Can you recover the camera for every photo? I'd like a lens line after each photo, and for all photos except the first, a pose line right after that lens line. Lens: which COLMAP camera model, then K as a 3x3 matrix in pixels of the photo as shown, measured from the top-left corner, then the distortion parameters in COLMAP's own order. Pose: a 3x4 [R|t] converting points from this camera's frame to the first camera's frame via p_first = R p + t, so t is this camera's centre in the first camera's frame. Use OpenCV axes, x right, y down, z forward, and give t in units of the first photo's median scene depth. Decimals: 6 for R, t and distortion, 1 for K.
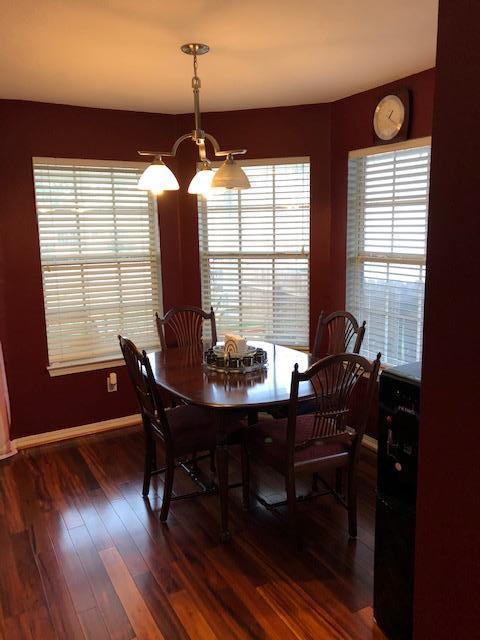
lens RADIAL K [[534.3, 0, 233.0], [0, 534.3, 314.5], [0, 0, 1]] dist [0.053673, -0.028032]
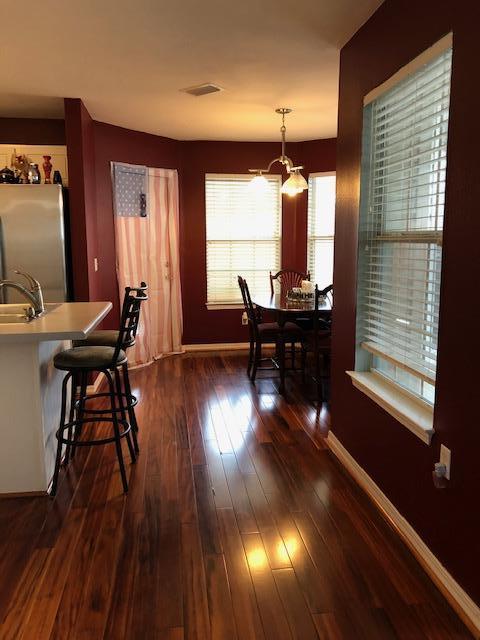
lens RADIAL K [[534.3, 0, 244.1], [0, 534.3, 320.9], [0, 0, 1]] dist [0.053673, -0.028032]
pose [[0.939745, 0.066306, -0.335383, 0.267640], [-0.069391, 0.997586, 0.002792, 0.120565], [0.334759, 0.020649, 0.942078, -0.416202]]
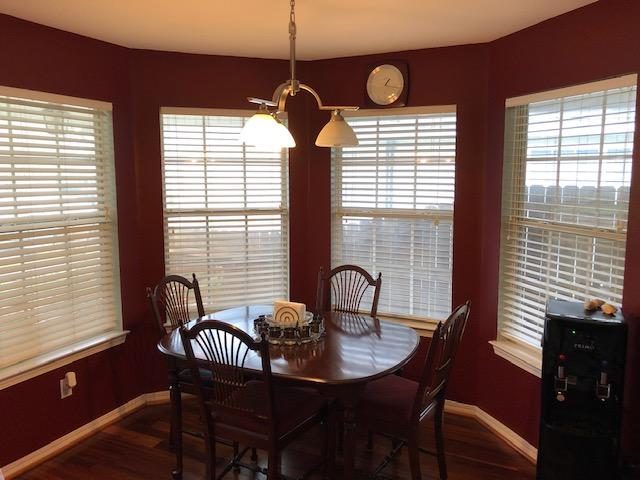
lens RADIAL K [[534.3, 0, 317.8], [0, 534.3, 240.2], [0, 0, 1]] dist [0.053673, -0.028032]
pose [[0.818561, -0.055166, 0.571764, -0.436174], [0.079617, 0.996666, -0.017820, -0.041746], [-0.568875, 0.060109, 0.820224, 0.196467]]
